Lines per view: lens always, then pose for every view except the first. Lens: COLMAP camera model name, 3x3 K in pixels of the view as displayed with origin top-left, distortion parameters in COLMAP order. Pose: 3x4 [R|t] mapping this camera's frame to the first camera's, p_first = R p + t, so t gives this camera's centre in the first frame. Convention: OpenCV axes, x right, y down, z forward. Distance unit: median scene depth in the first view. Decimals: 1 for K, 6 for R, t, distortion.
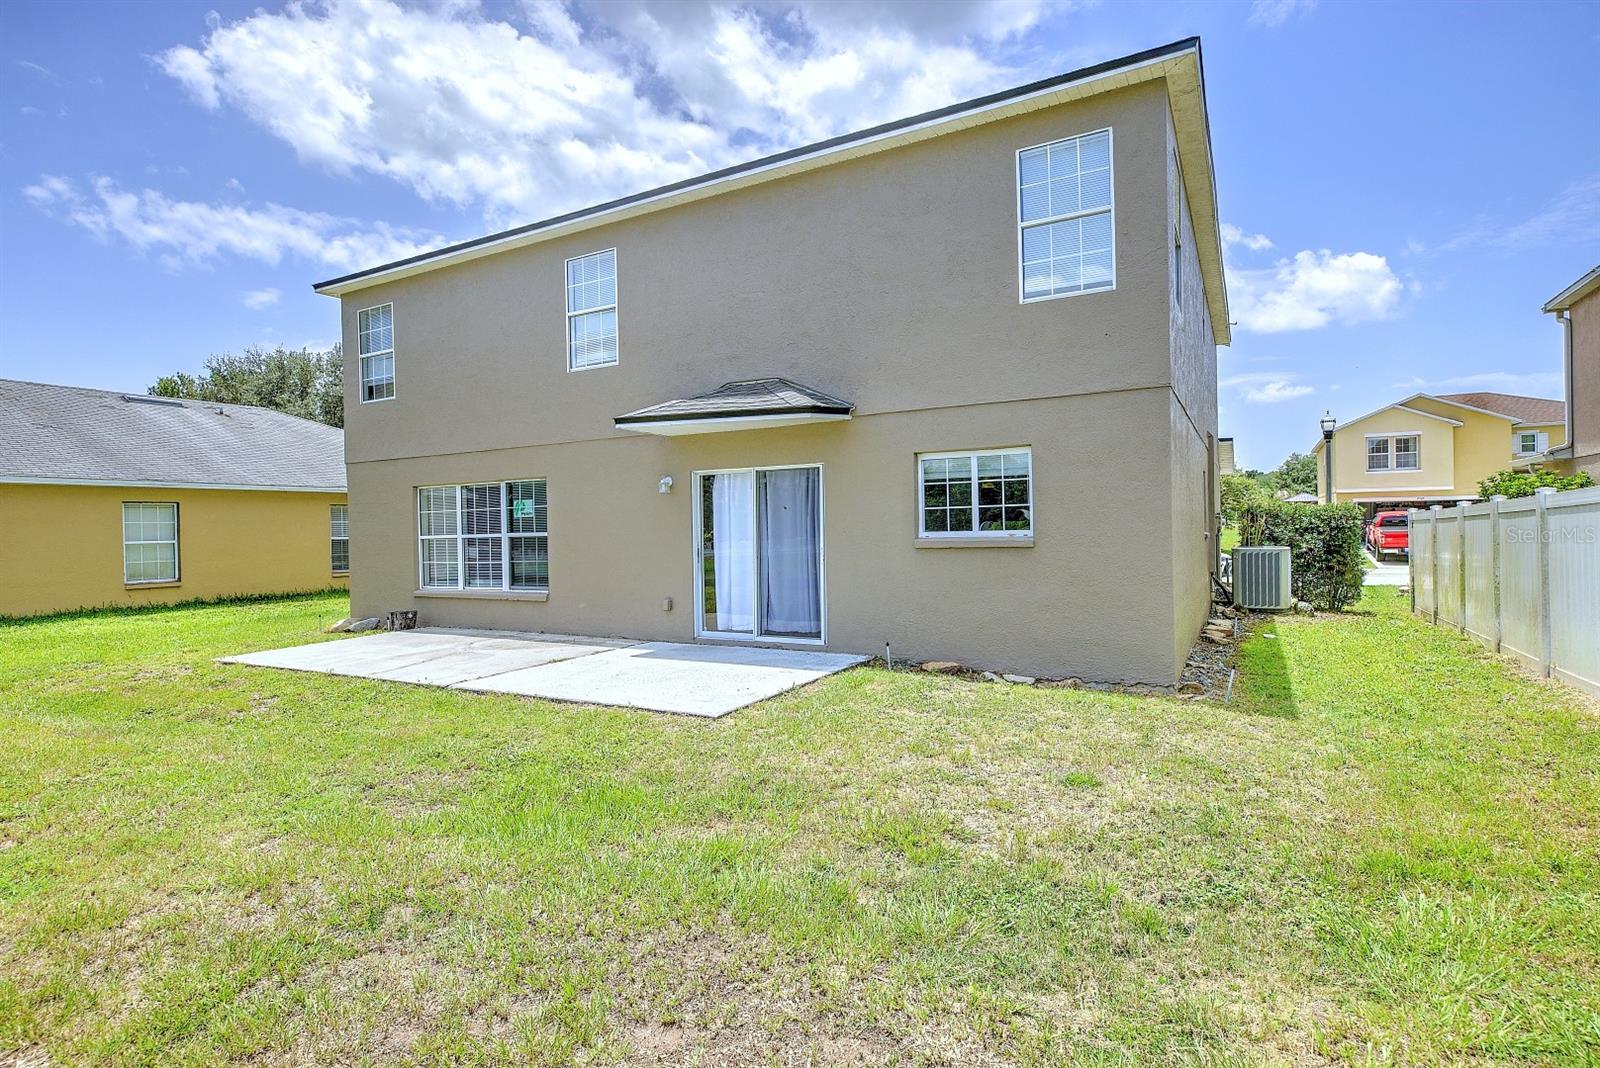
lens RADIAL K [[764.0, 0, 808.2], [0, 764.0, 534.0], [0, 0, 1]] dist [-0.002022, -0.000040]
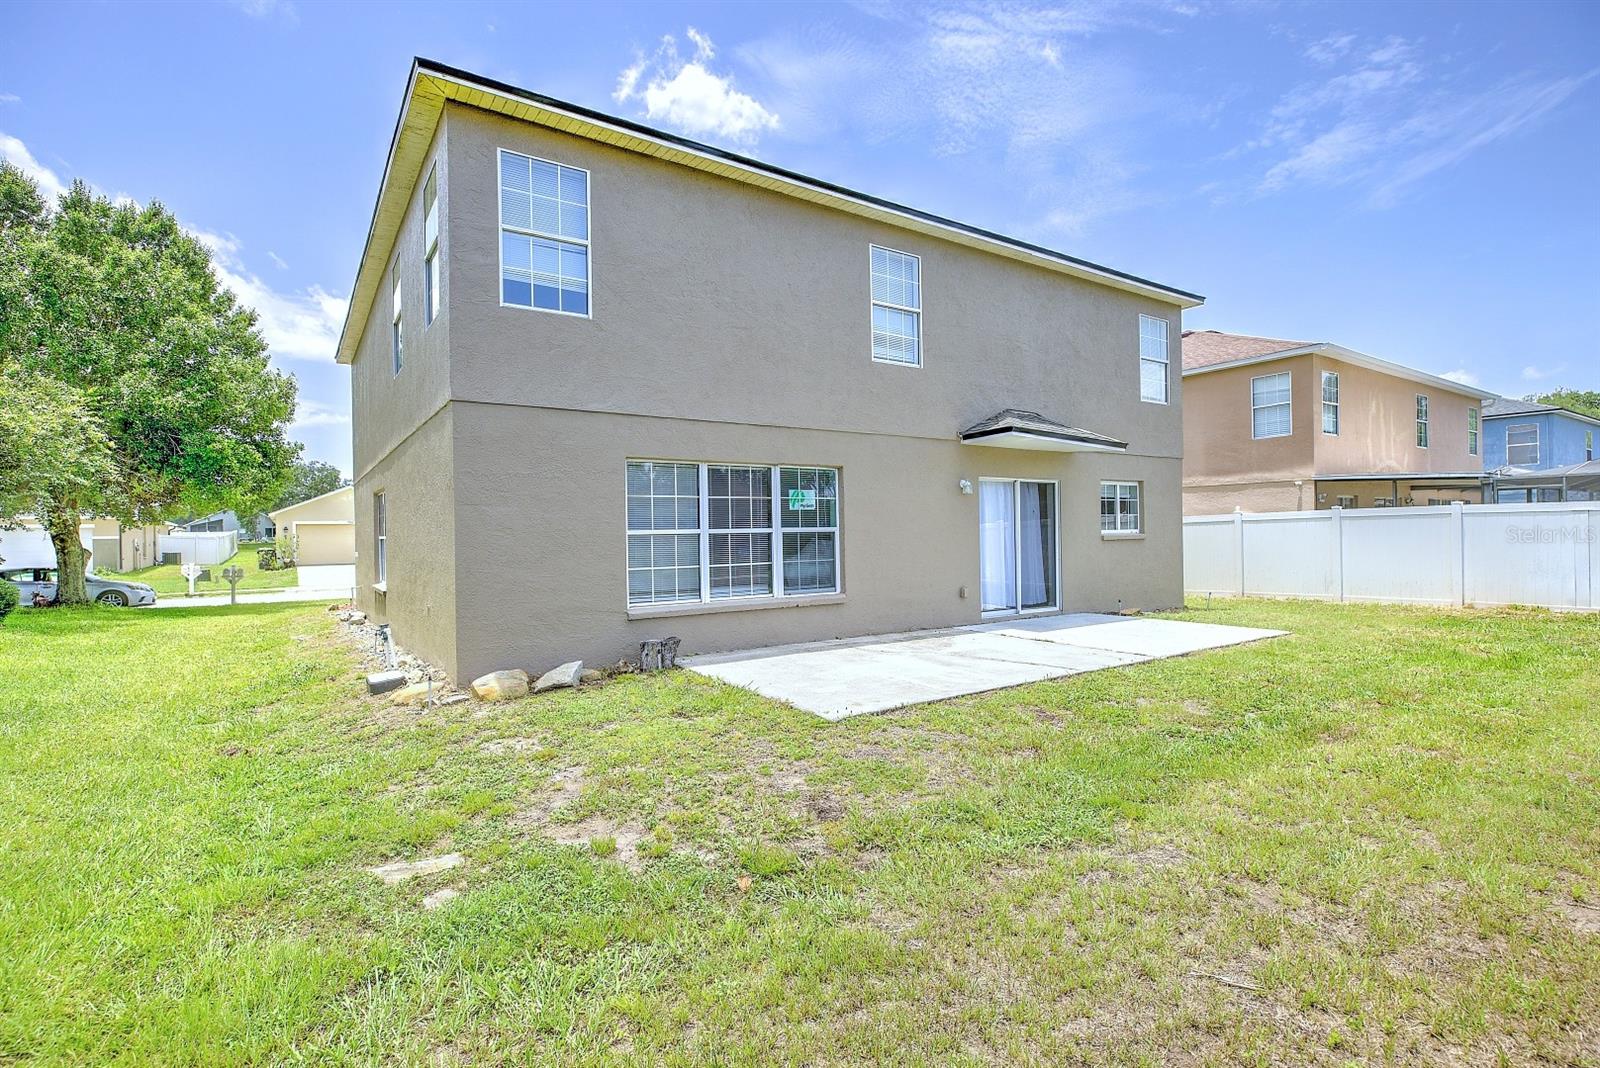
lens RADIAL K [[777.7, 0, 802.3], [0, 777.7, 531.2], [0, 0, 1]] dist [0.002861, 0.000100]
pose [[0.461543, 0.014718, 0.886996, -1.150475], [0.008926, 0.999735, -0.021233, 0.020968], [-0.887073, 0.017717, 0.461289, 0.595210]]
